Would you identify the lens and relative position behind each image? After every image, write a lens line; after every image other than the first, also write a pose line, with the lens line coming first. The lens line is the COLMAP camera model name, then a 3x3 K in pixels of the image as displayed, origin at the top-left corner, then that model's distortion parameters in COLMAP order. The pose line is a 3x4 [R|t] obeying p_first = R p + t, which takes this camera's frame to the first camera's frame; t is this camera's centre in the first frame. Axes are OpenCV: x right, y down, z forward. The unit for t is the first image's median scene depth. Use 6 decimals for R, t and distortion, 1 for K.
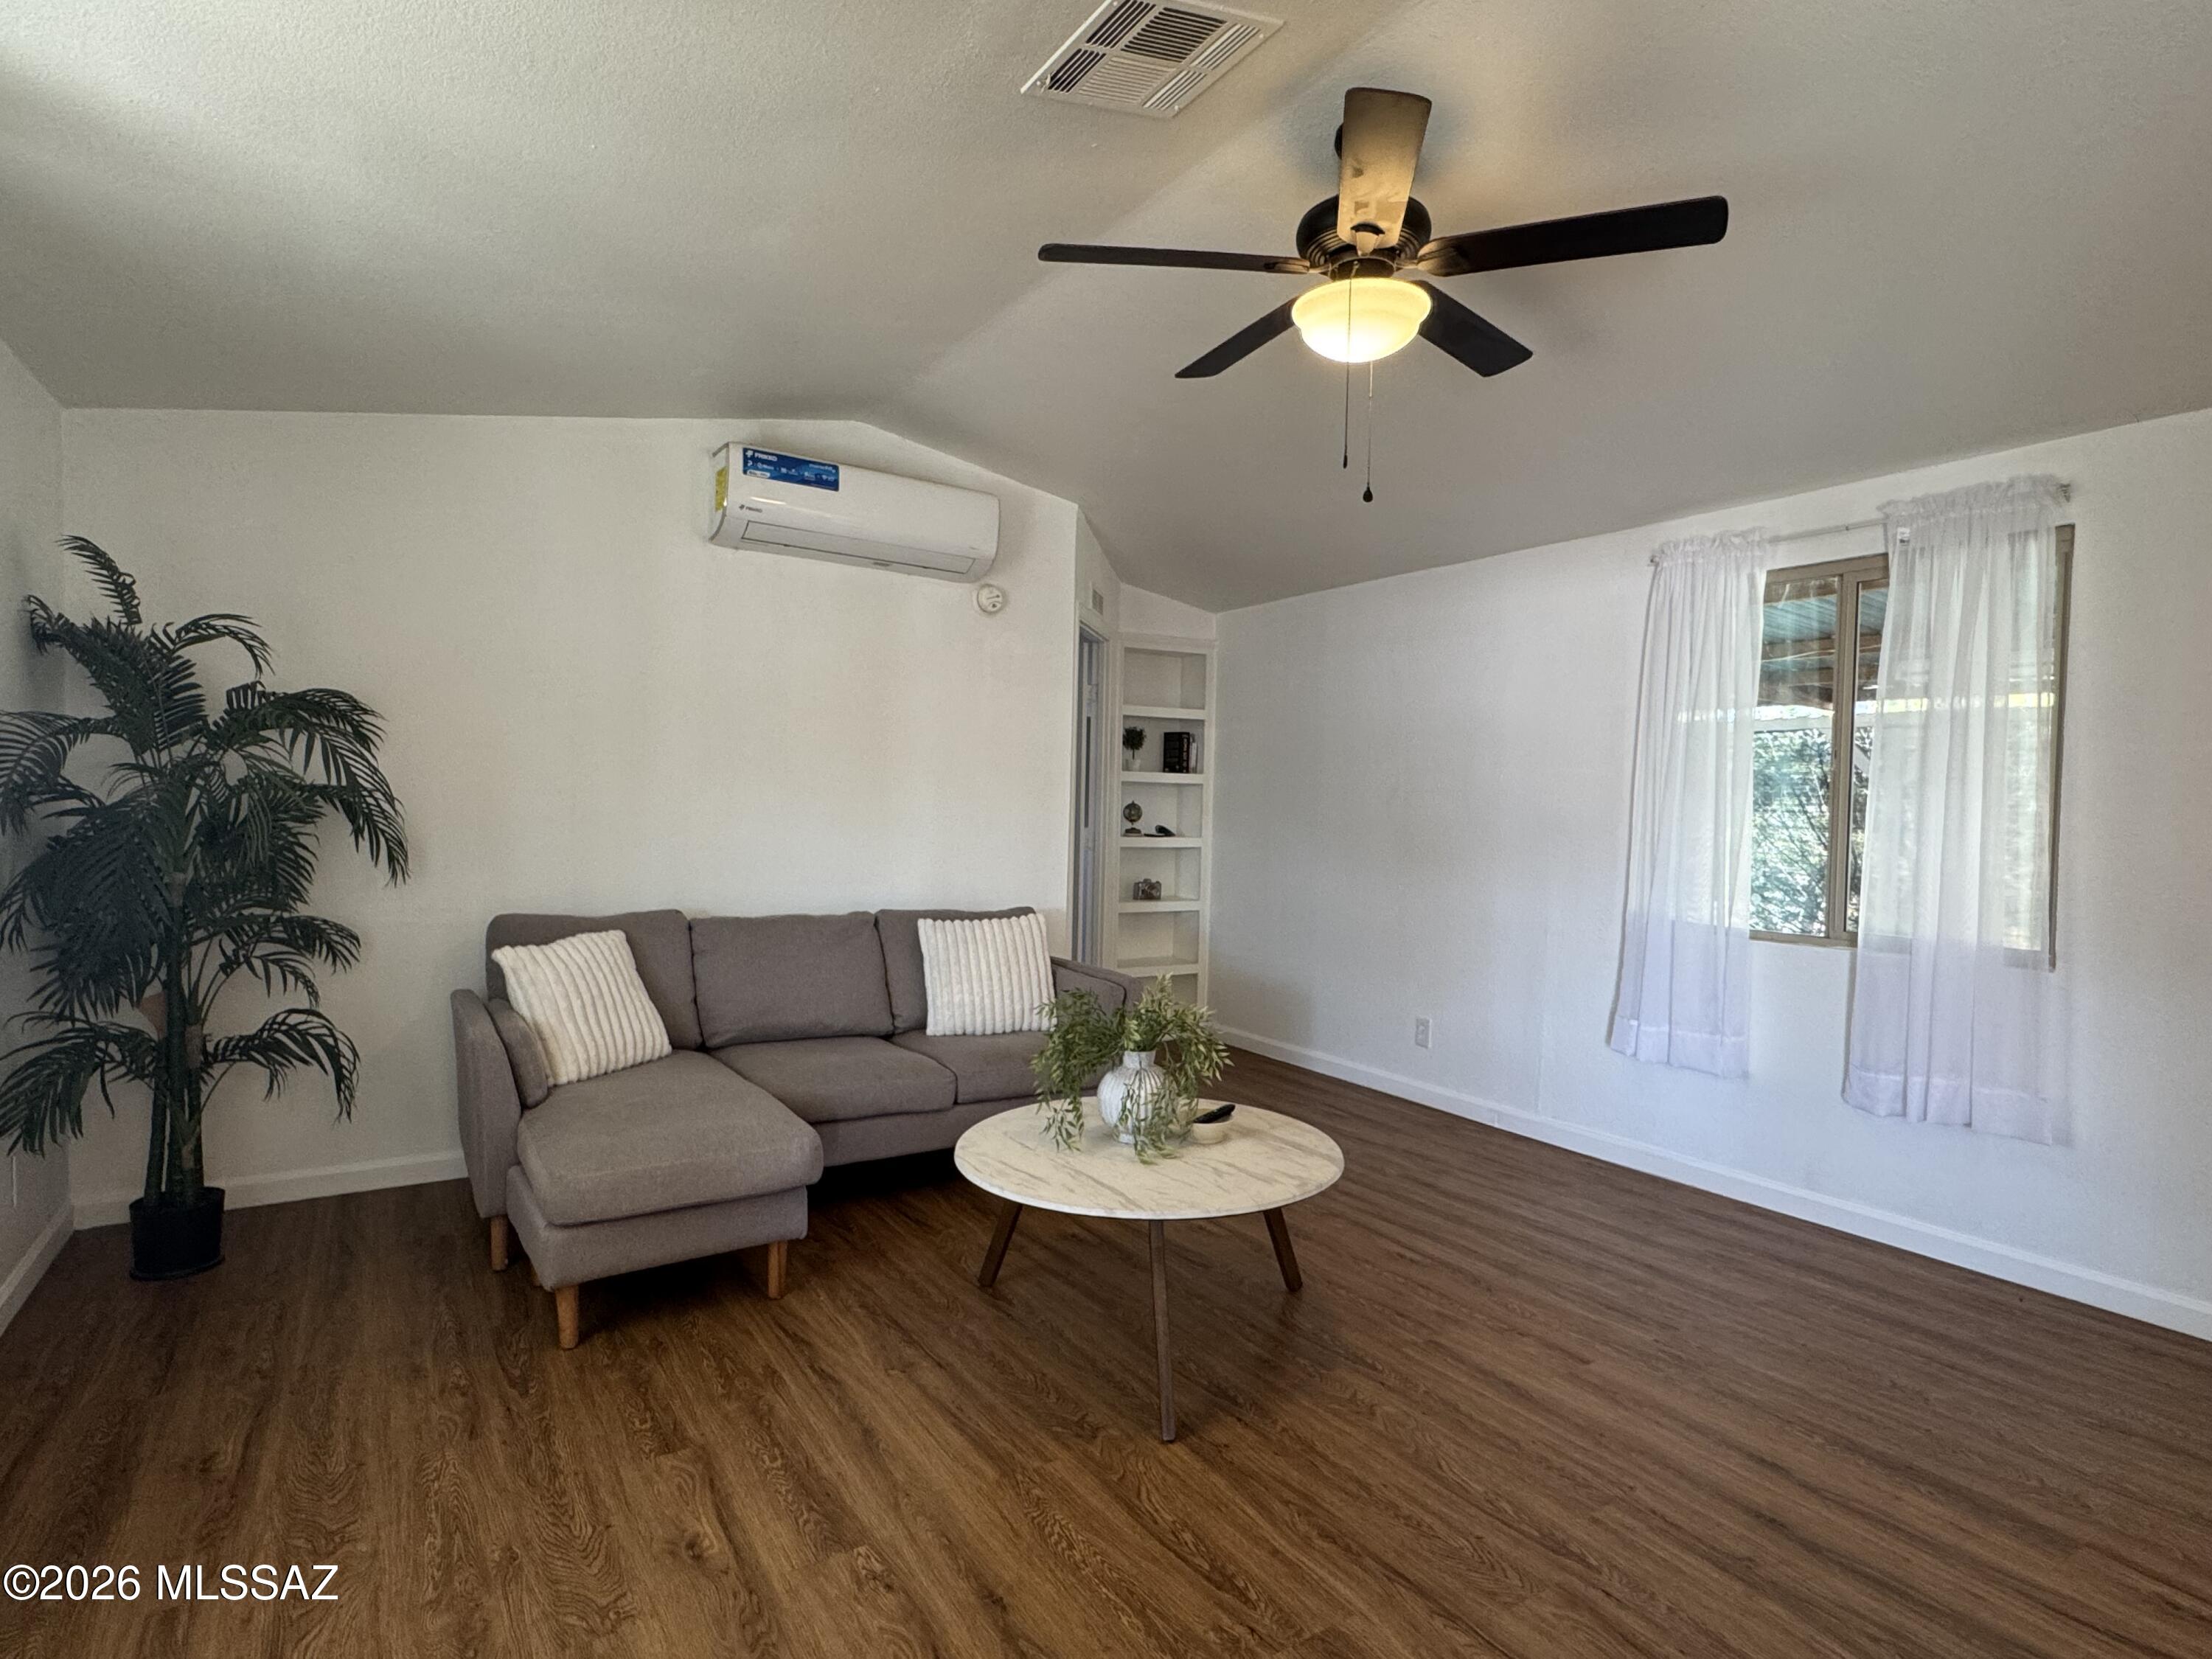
lens RADIAL K [[1159.3, 0, 1094.5], [0, 1159.3, 830.5], [0, 0, 1]] dist [-0.001187, 0.001366]
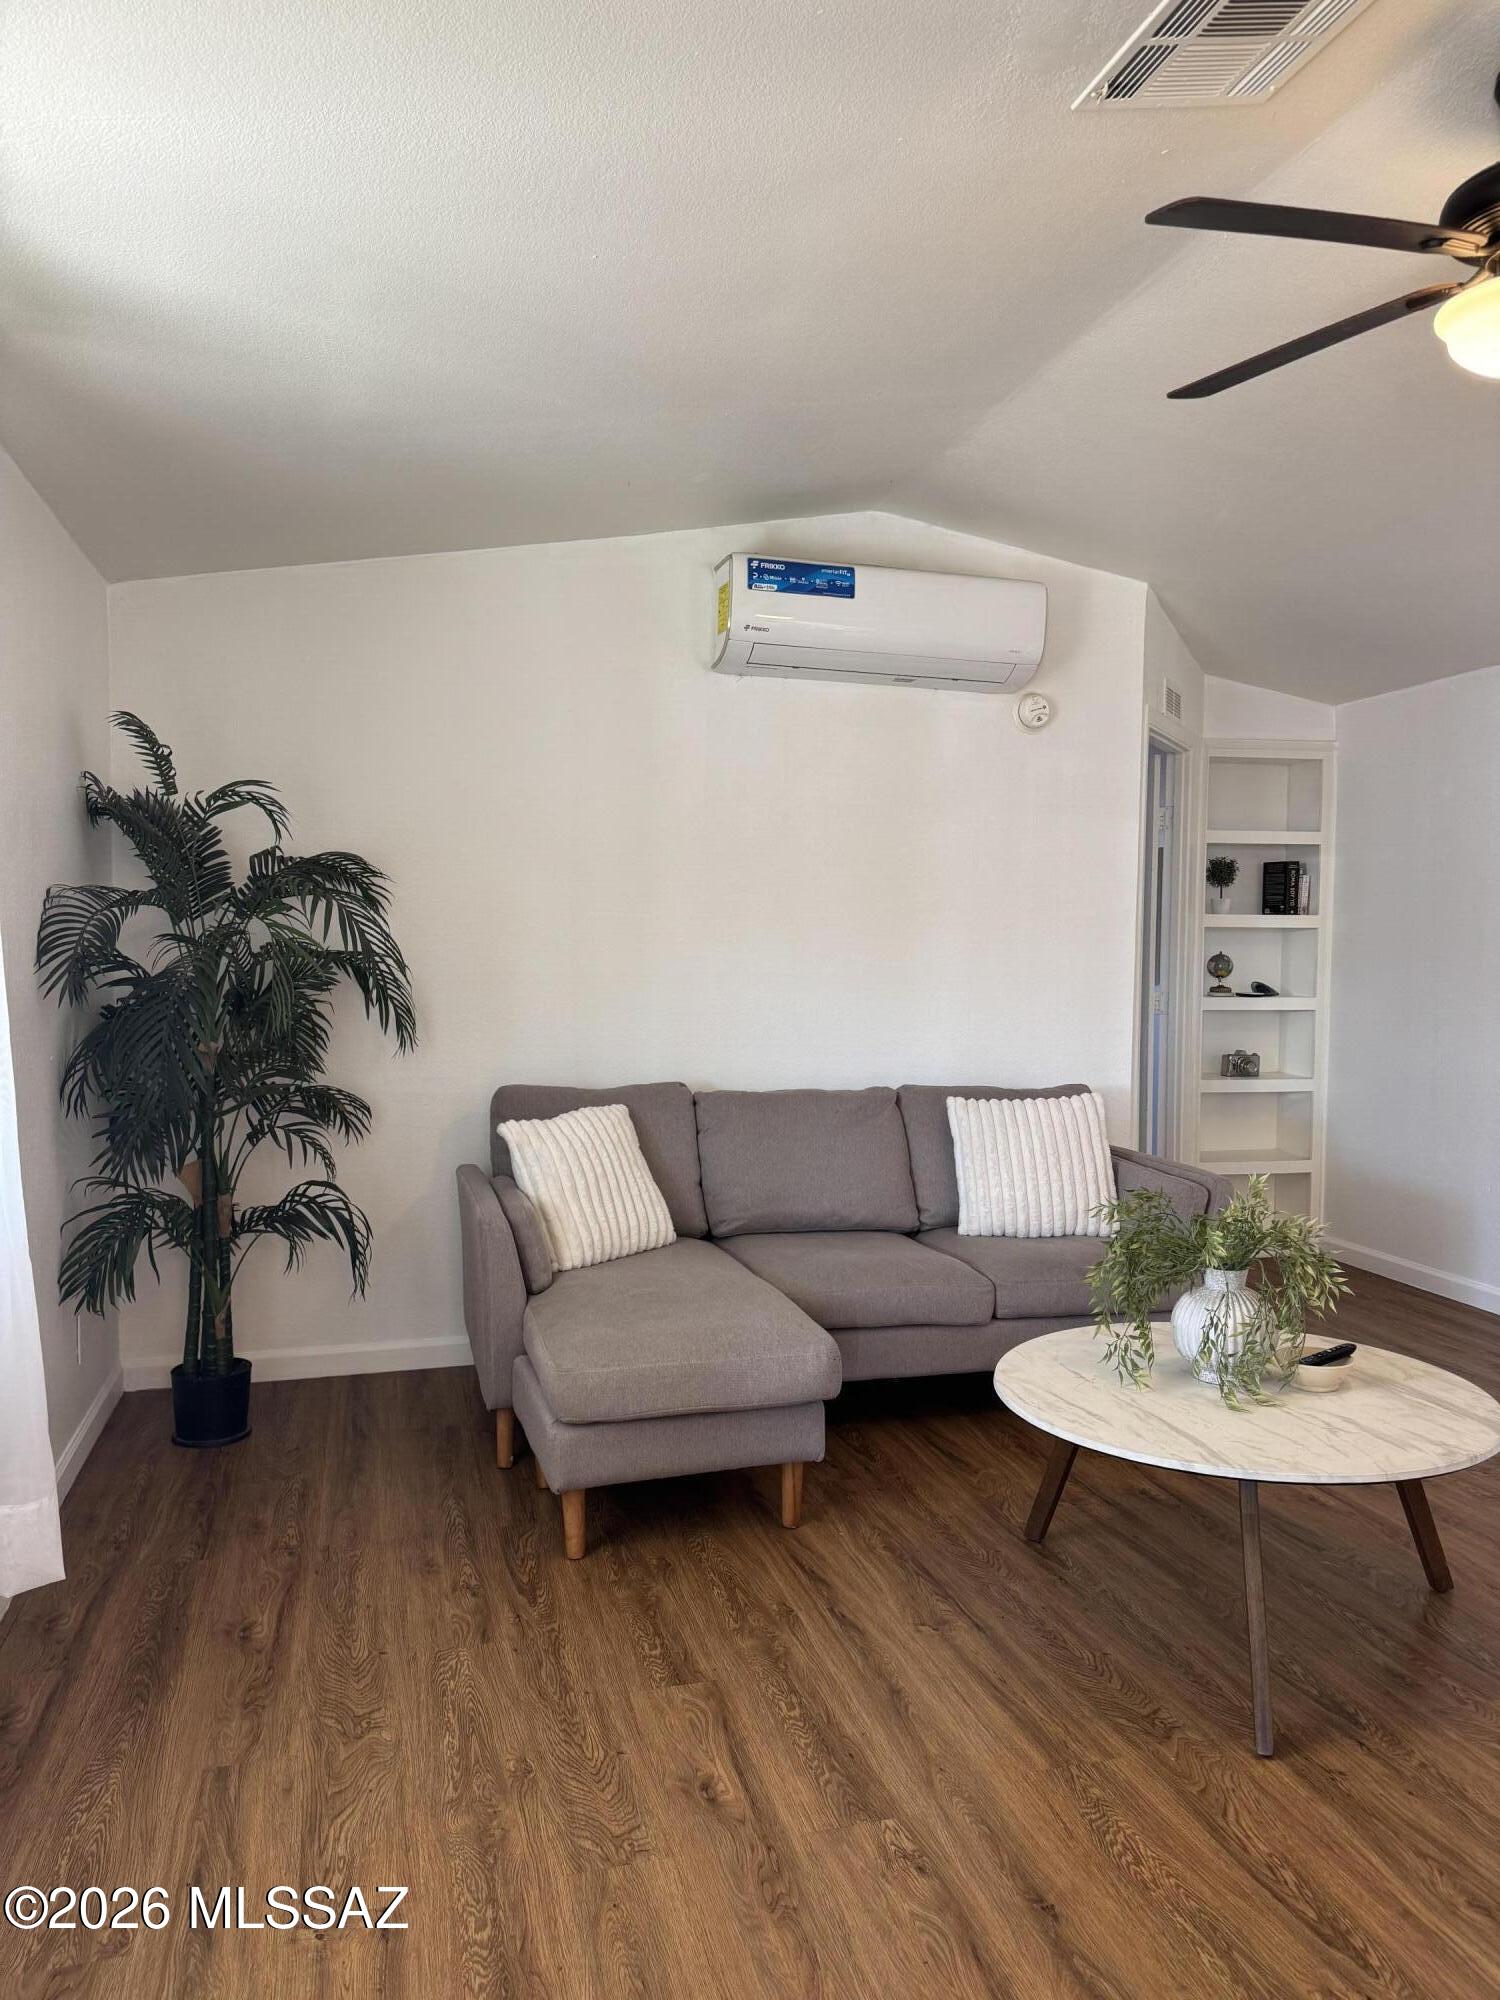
lens RADIAL K [[1401.6, 0, 750.0], [0, 1401.6, 1000.0], [0, 0, 1]] dist [0.128043, -0.178390]
pose [[0.958157, -0.002627, -0.286232, 0.006457], [0.005620, 0.999938, 0.009635, -0.008292], [0.286188, -0.010840, 0.958112, -0.041790]]
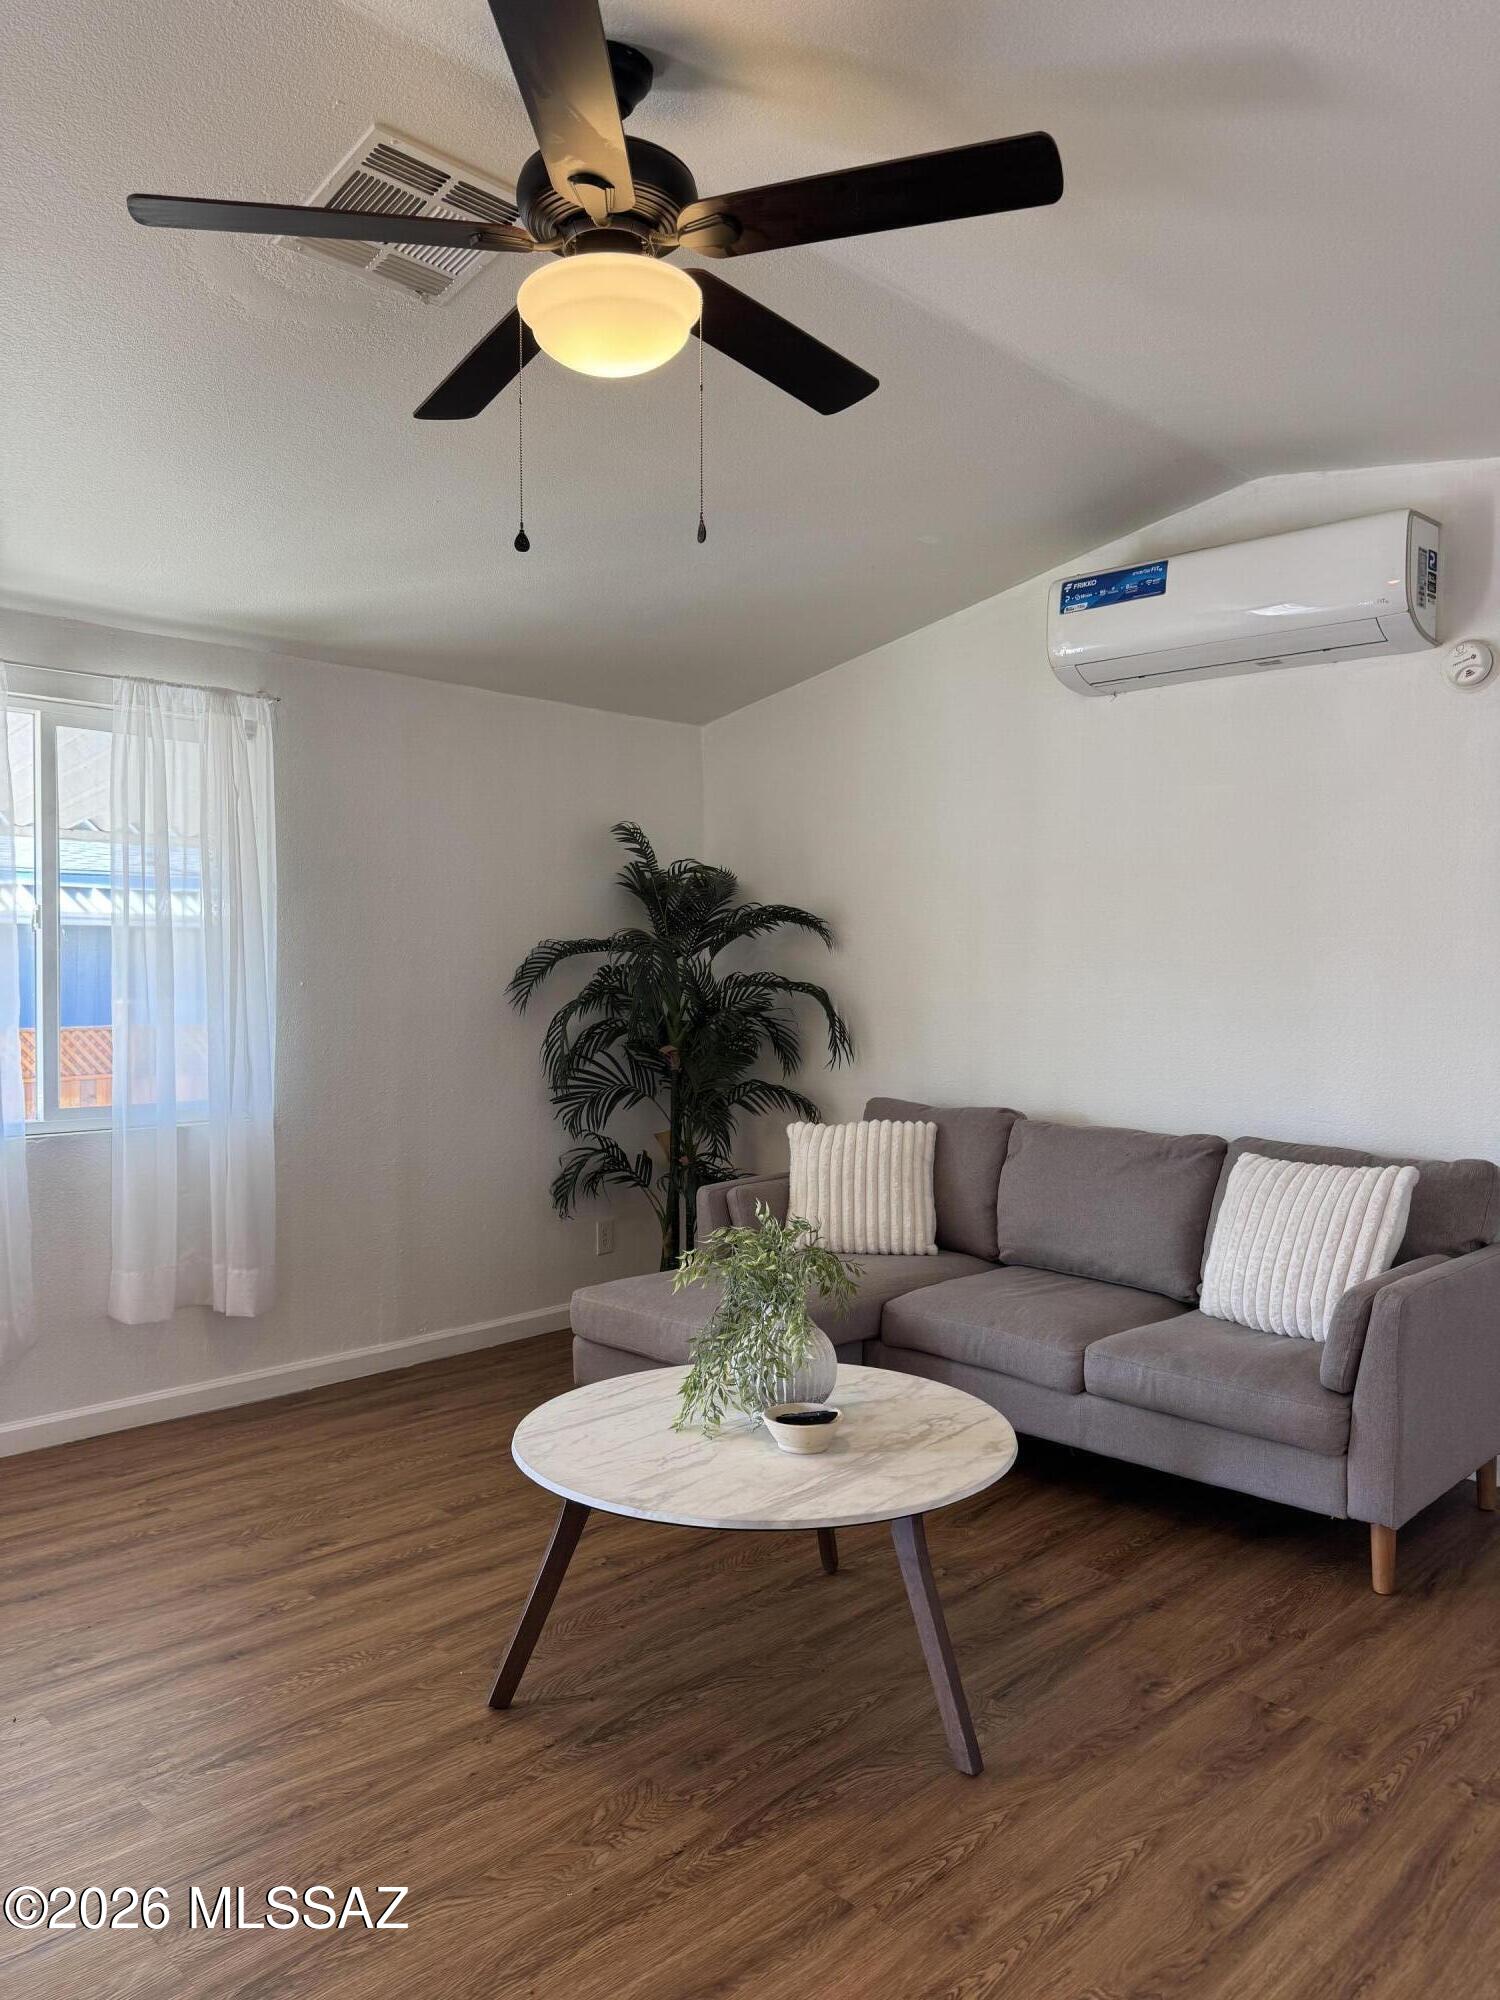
lens RADIAL K [[1426.6, 0, 754.5], [0, 1426.6, 988.1], [0, 0, 1]] dist [0.023988, -0.001688]
pose [[0.229556, -0.009930, -0.973245, 0.936197], [-0.017424, 0.999746, -0.014311, -0.010142], [0.973139, 0.020243, 0.229325, 0.731686]]
